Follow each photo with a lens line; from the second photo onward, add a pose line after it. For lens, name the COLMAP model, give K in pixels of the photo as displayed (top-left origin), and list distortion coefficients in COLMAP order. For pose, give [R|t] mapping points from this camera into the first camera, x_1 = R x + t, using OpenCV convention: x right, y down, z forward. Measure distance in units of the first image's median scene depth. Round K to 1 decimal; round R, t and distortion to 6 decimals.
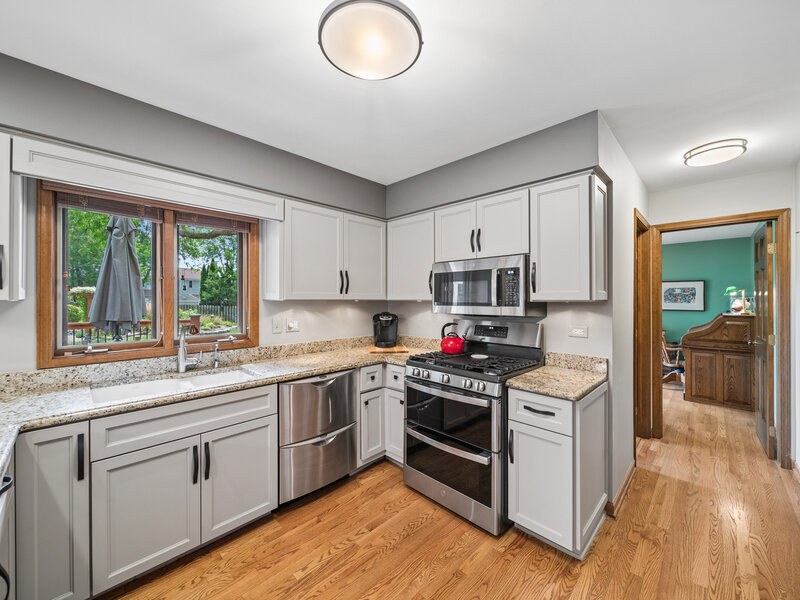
lens RADIAL K [[319.1, 0, 401.1], [0, 319.1, 298.0], [0, 0, 1]] dist [-0.000634, -0.000364]
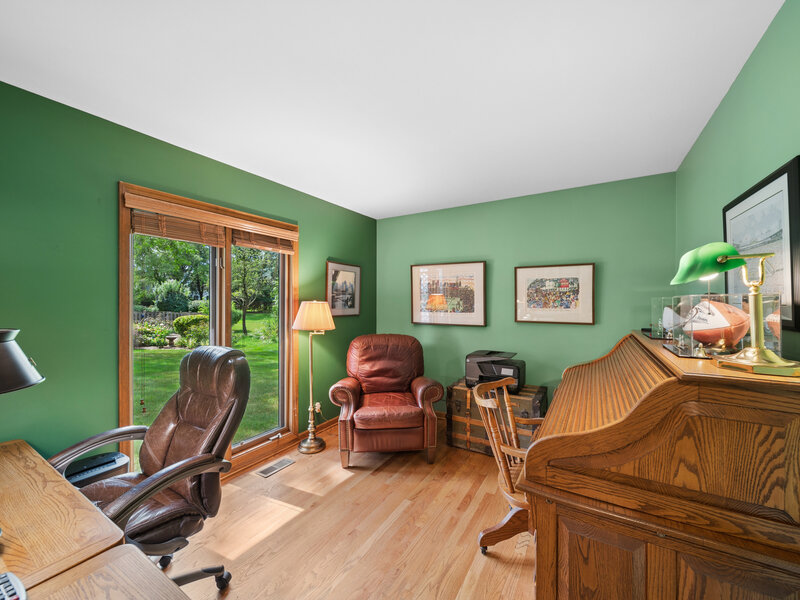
lens RADIAL K [[319.1, 0, 399.8], [0, 319.1, 301.8], [0, 0, 1]] dist [-0.000634, -0.000364]
pose [[0.974748, 0.001483, 0.223305, 0.530918], [-0.001993, 0.999996, 0.002059, 0.004549], [-0.223301, -0.002452, 0.974746, 0.567329]]
